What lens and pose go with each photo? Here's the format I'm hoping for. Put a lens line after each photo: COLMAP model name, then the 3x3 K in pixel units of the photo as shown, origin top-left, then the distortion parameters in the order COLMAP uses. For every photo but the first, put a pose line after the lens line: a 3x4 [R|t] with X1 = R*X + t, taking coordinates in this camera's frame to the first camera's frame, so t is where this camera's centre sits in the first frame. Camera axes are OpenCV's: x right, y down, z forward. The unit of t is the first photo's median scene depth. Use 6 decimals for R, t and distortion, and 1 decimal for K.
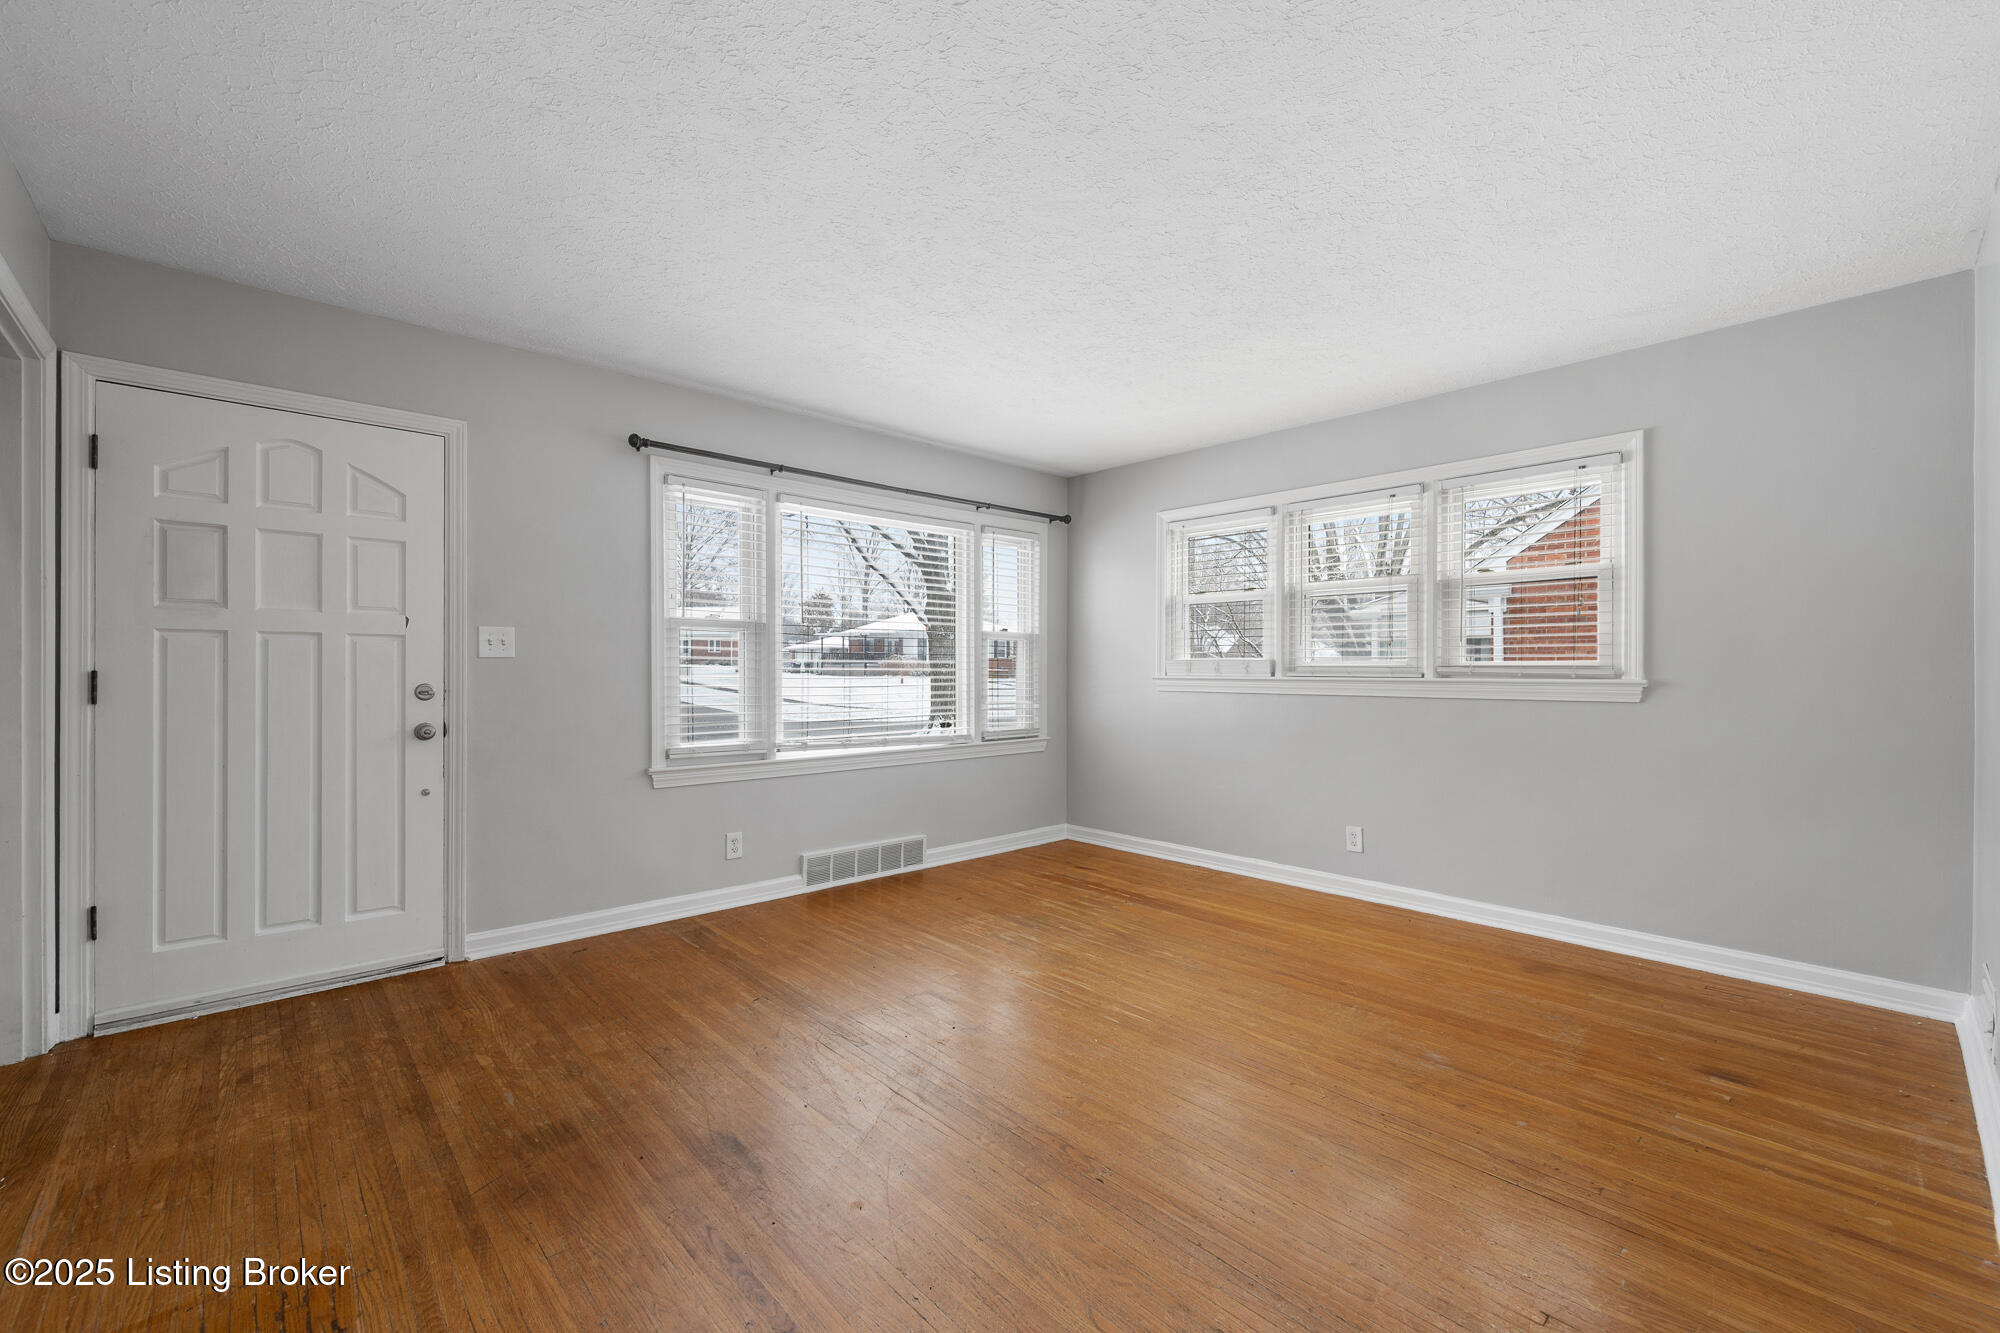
lens RADIAL K [[819.9, 0, 1000.0], [0, 819.9, 666.5], [0, 0, 1]] dist [0.002243, 0.000125]
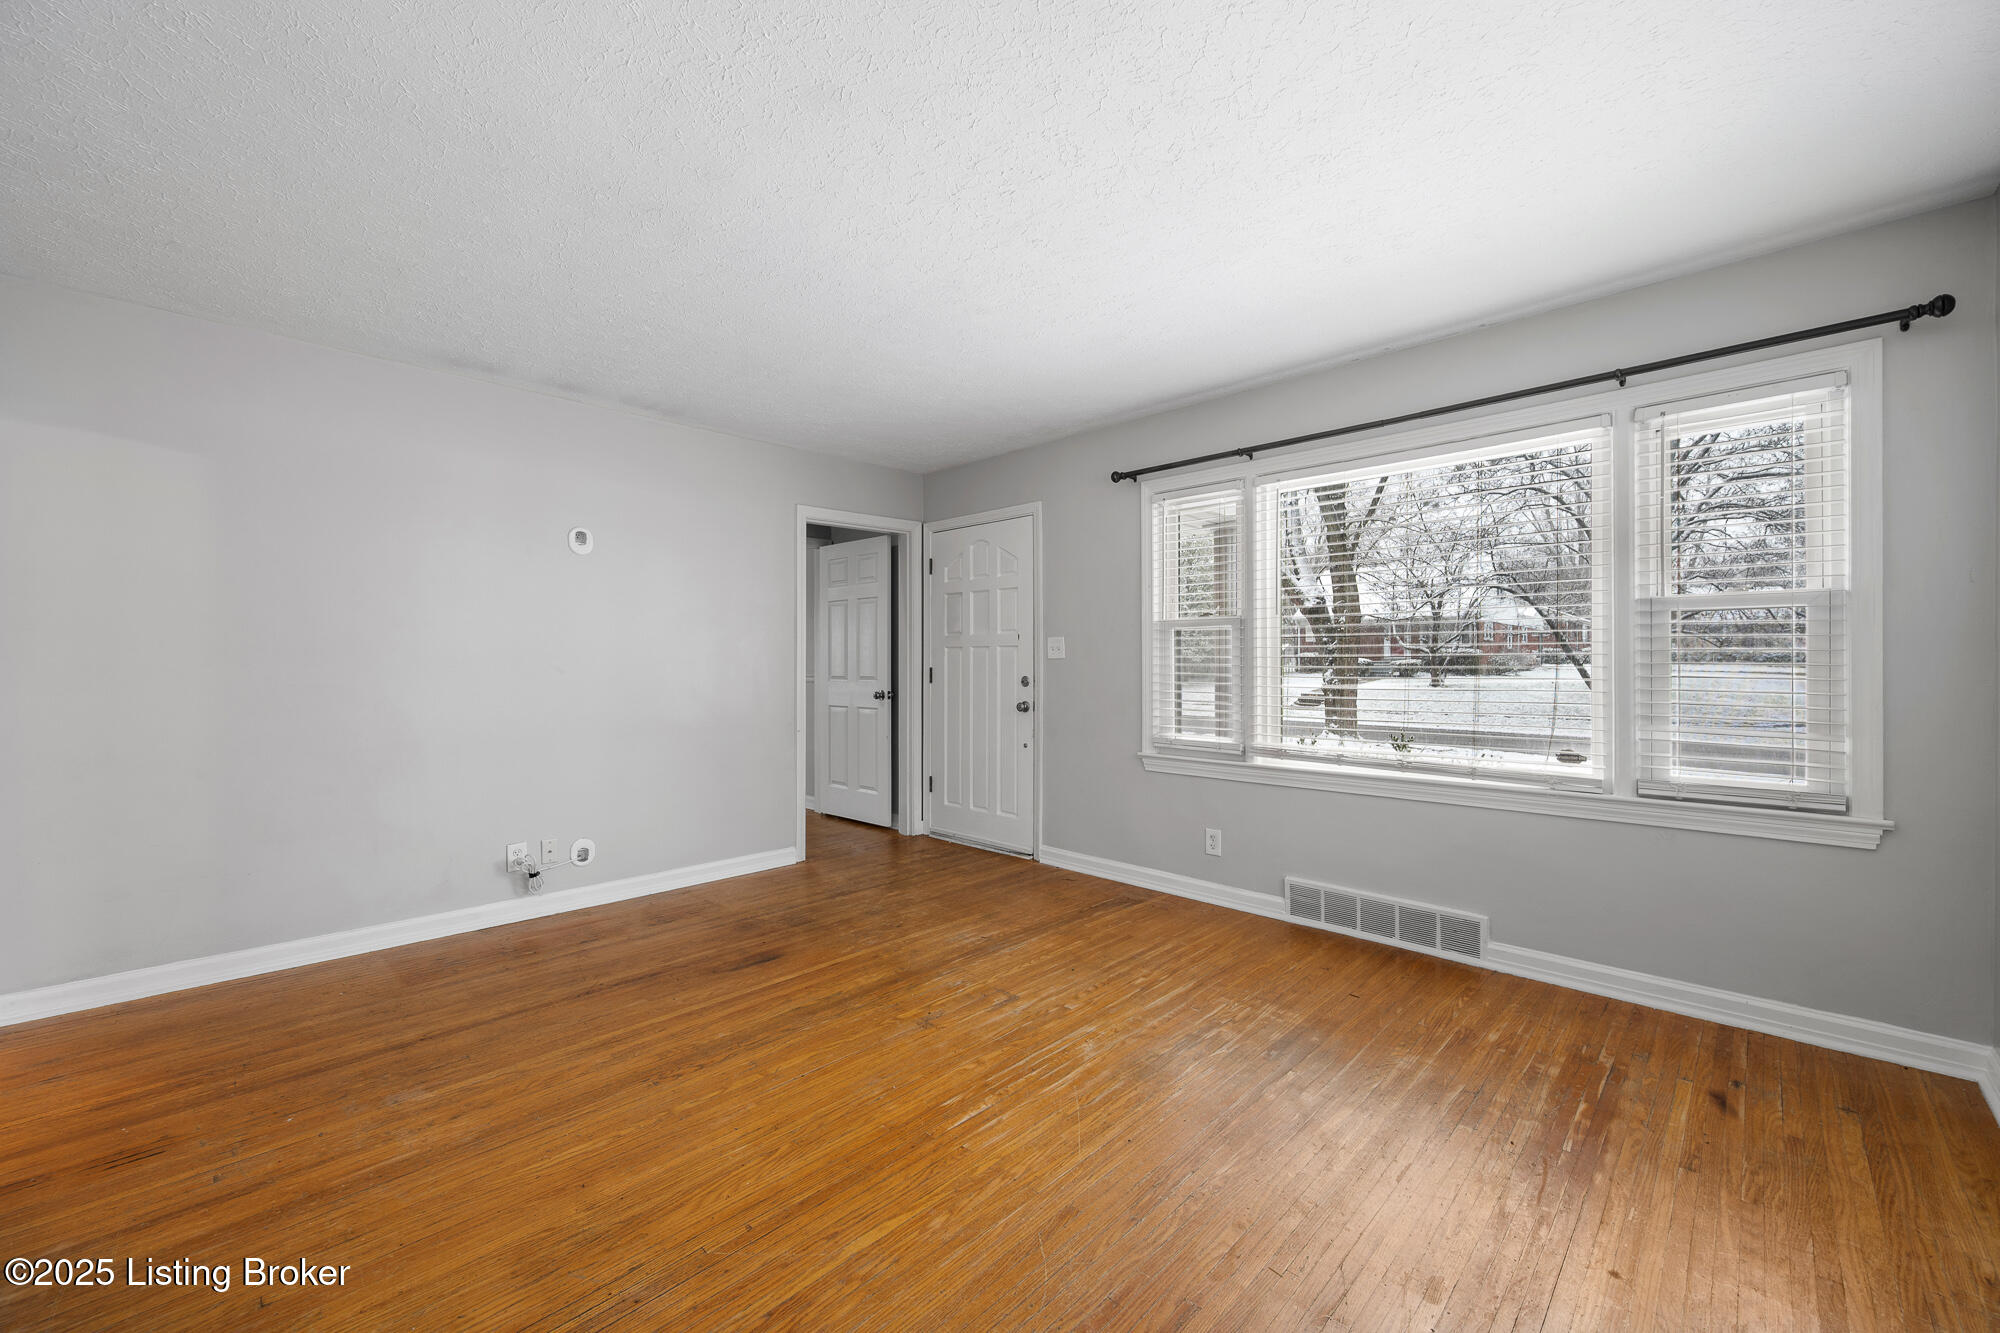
lens RADIAL K [[782.6, 0, 1000.0], [0, 782.6, 666.5], [0, 0, 1]] dist [-0.000171, 0.000219]
pose [[0.053688, -0.000250, -0.998558, 0.672783], [0.003164, 0.999995, -0.000080, 0.002253], [0.998553, -0.003155, 0.053688, 0.746390]]
